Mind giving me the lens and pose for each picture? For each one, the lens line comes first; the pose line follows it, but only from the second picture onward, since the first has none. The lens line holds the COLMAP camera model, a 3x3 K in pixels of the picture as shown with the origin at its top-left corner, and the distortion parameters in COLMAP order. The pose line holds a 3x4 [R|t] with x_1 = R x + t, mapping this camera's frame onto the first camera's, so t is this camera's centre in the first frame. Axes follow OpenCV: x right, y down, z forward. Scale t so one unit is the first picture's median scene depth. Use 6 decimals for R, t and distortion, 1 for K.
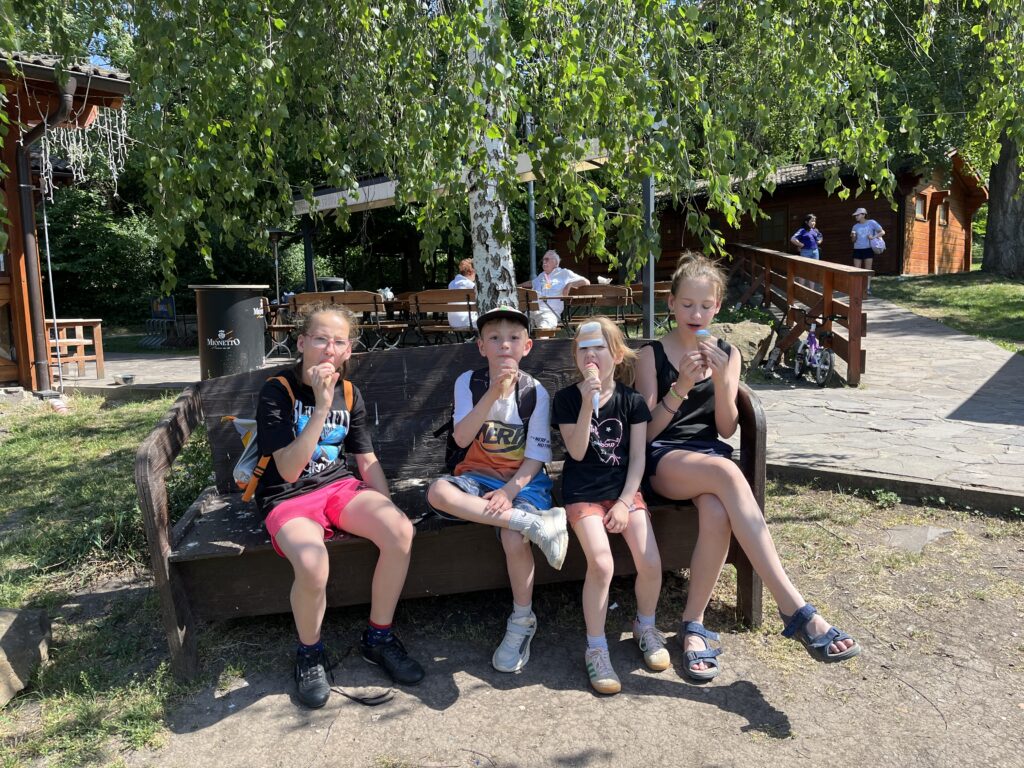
lens RADIAL K [[777.0, 0, 511.9], [0, 777.0, 384.9], [0, 0, 1]] dist [-0.007053, -0.006693]
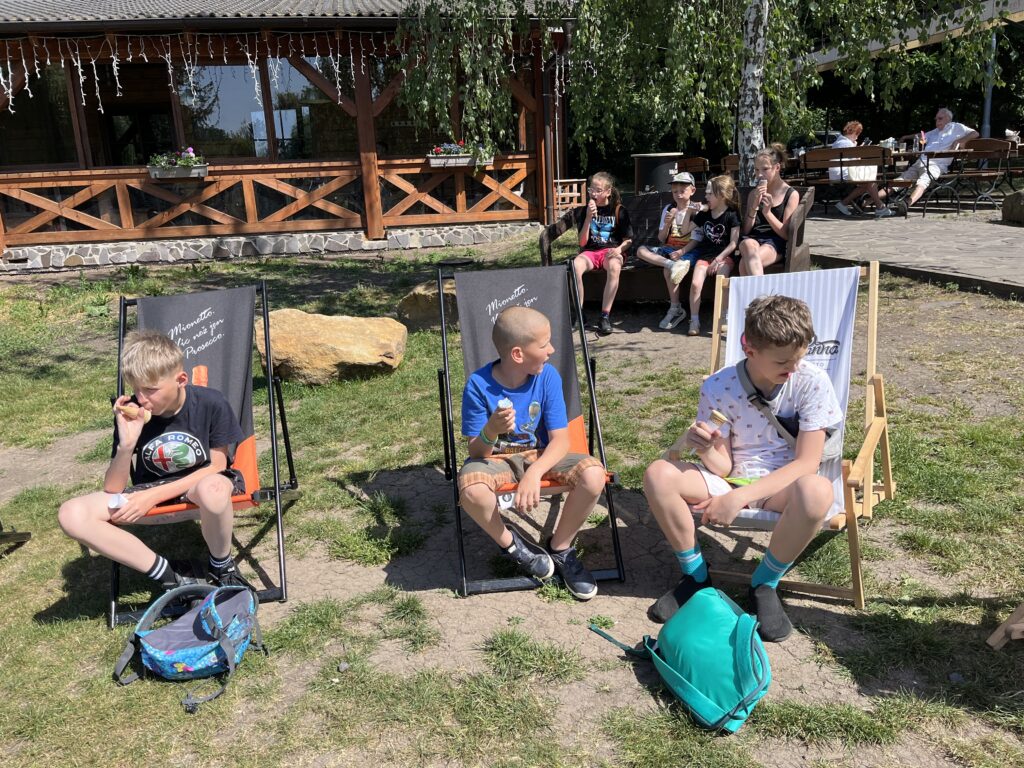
lens RADIAL K [[777.0, 0, 512.3], [0, 777.0, 383.8], [0, 0, 1]] dist [-0.007053, -0.006693]
pose [[0.798314, 0.133286, -0.587307, 0.459661], [-0.025686, 0.981850, 0.187911, 0.041316], [0.601693, -0.134927, 0.787248, -0.523124]]
